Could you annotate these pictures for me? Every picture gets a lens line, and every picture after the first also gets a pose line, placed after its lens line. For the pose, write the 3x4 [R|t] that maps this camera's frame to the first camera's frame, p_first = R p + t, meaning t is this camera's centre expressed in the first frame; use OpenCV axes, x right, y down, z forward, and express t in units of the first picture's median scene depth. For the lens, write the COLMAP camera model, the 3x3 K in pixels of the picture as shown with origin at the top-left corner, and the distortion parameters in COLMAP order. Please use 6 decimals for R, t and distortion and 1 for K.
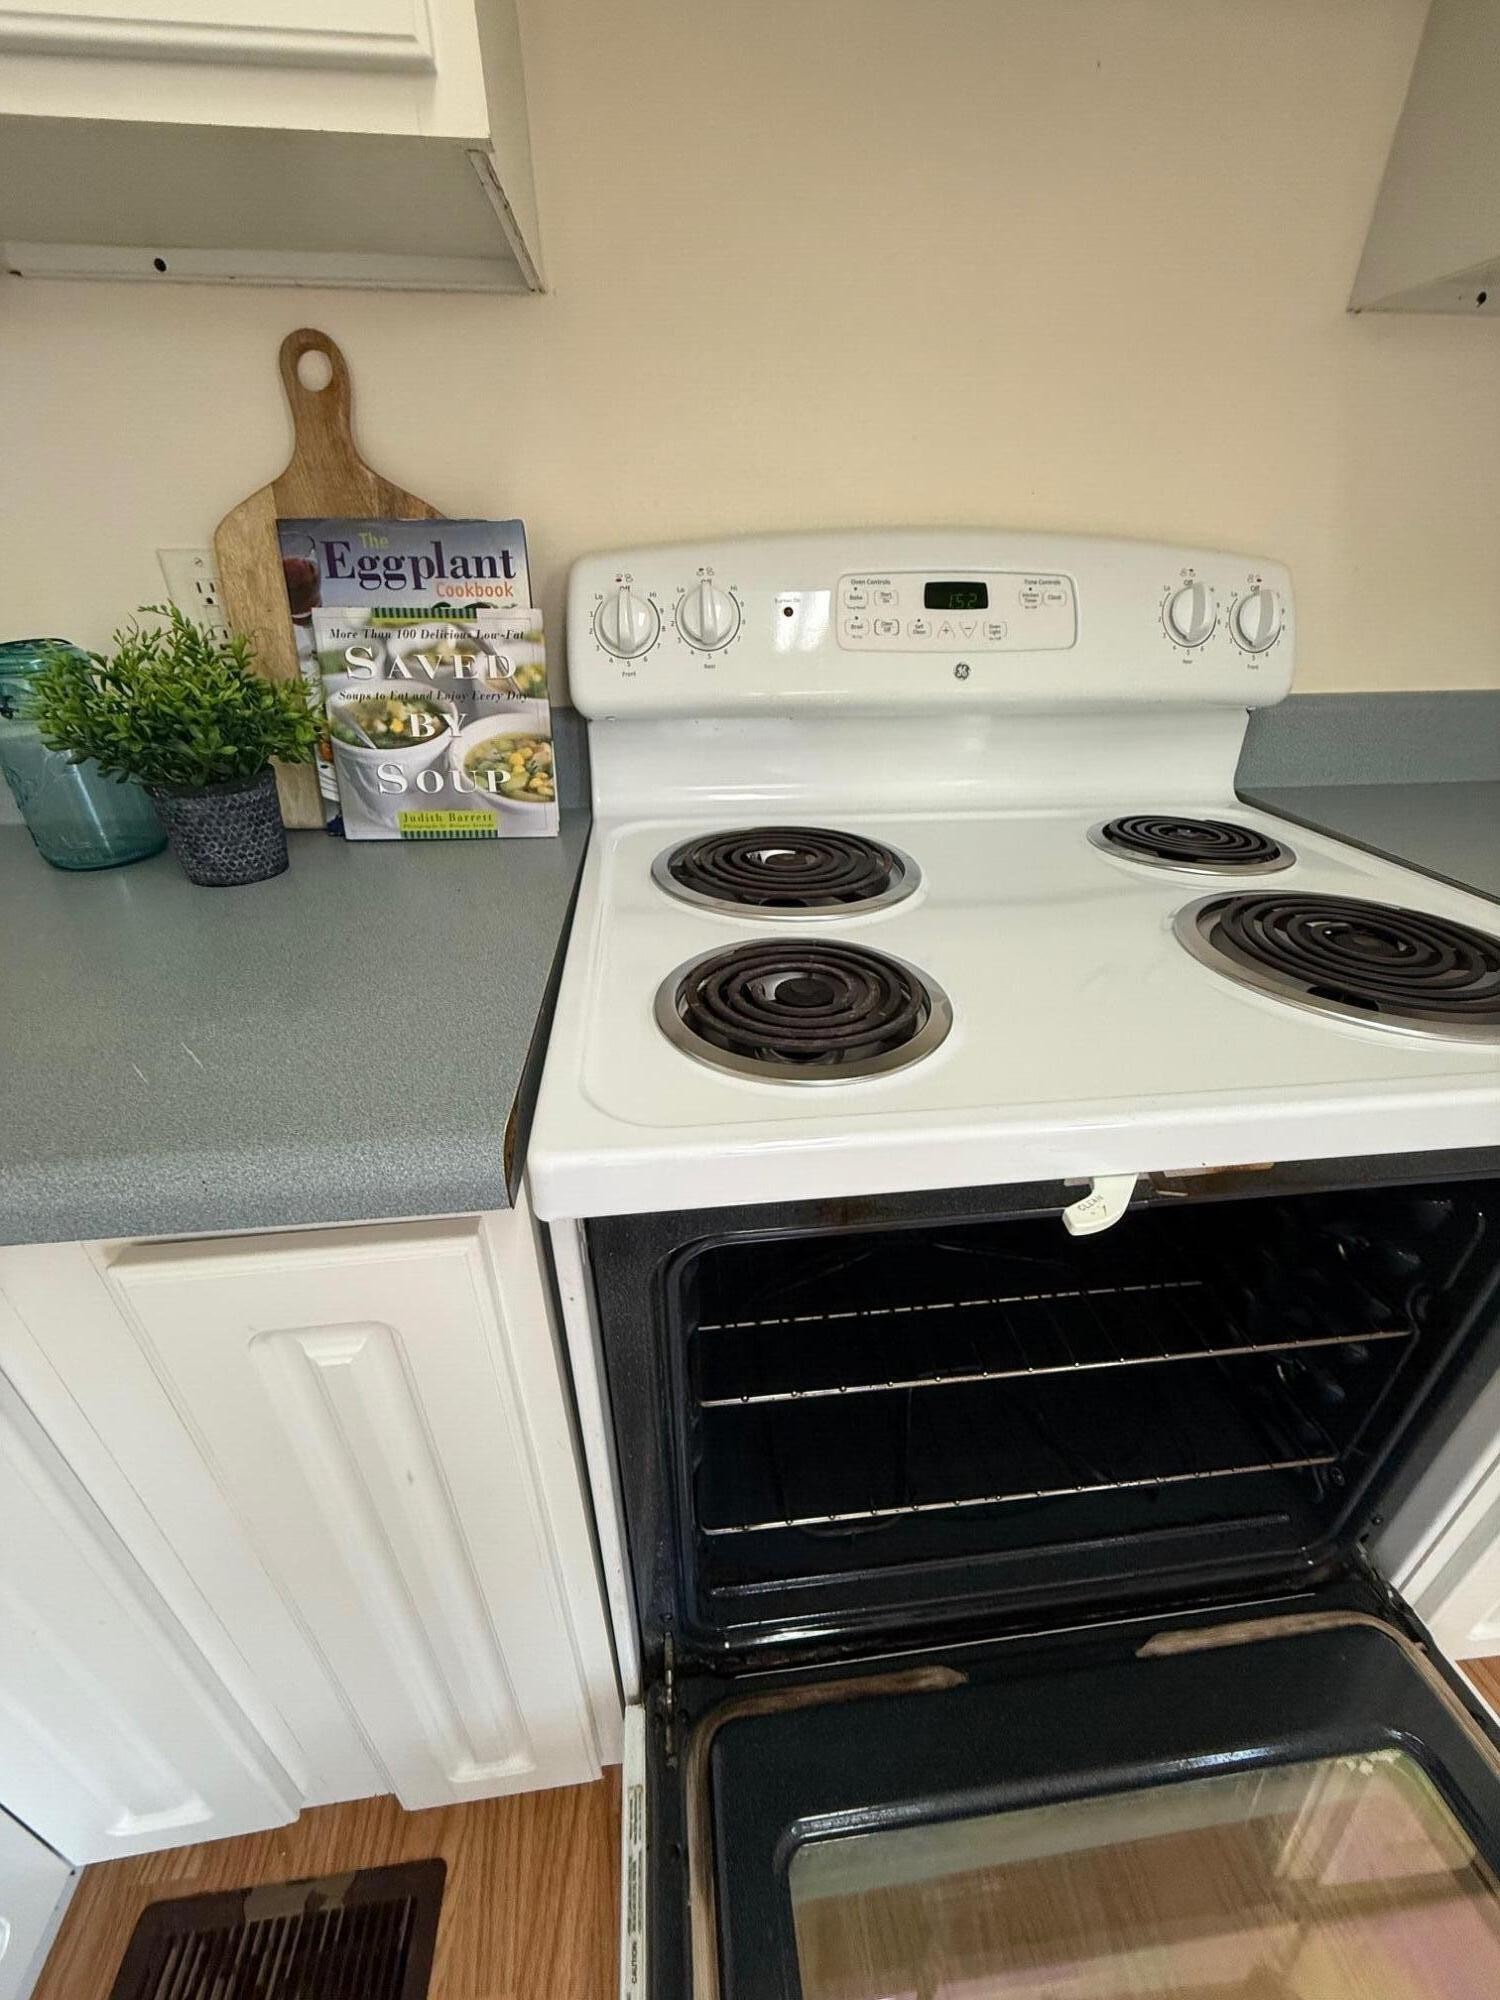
lens RADIAL K [[793.1, 0, 748.7], [0, 793.1, 1001.7], [0, 0, 1]] dist [0.002146, -0.001736]
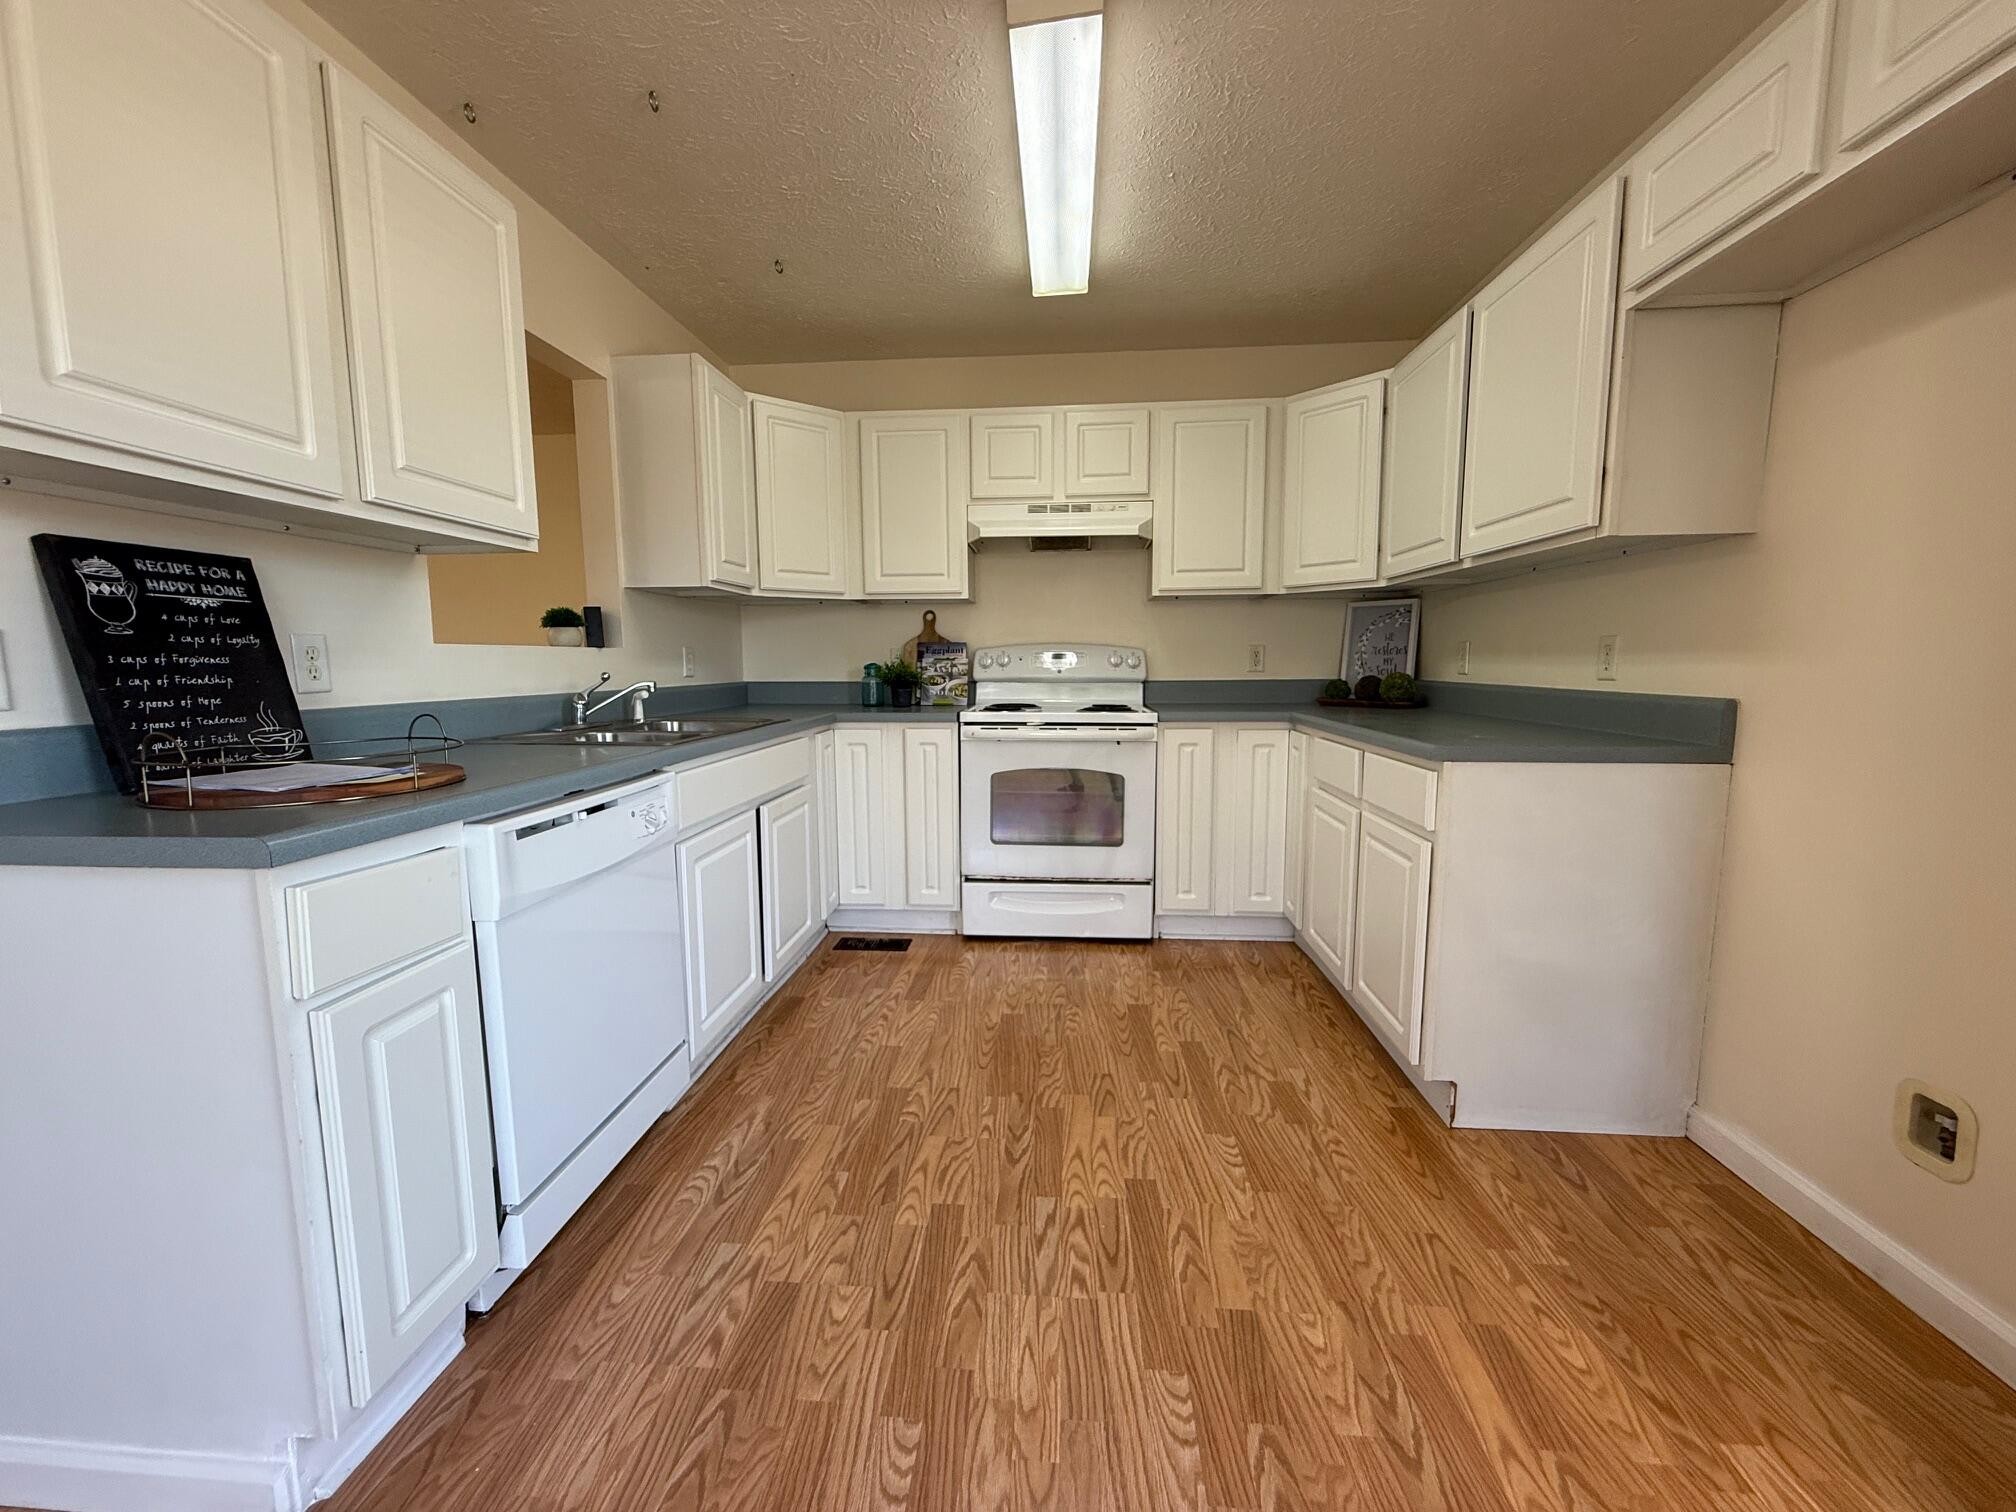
lens RADIAL K [[799.4, 0, 1009.8], [0, 799.4, 753.2], [0, 0, 1]] dist [0.002146, -0.001736]
pose [[0.982577, 0.018310, -0.184950, 0.858780], [-0.084600, 0.930123, -0.357370, 1.681598], [0.165483, 0.366791, 0.915467, -3.062277]]
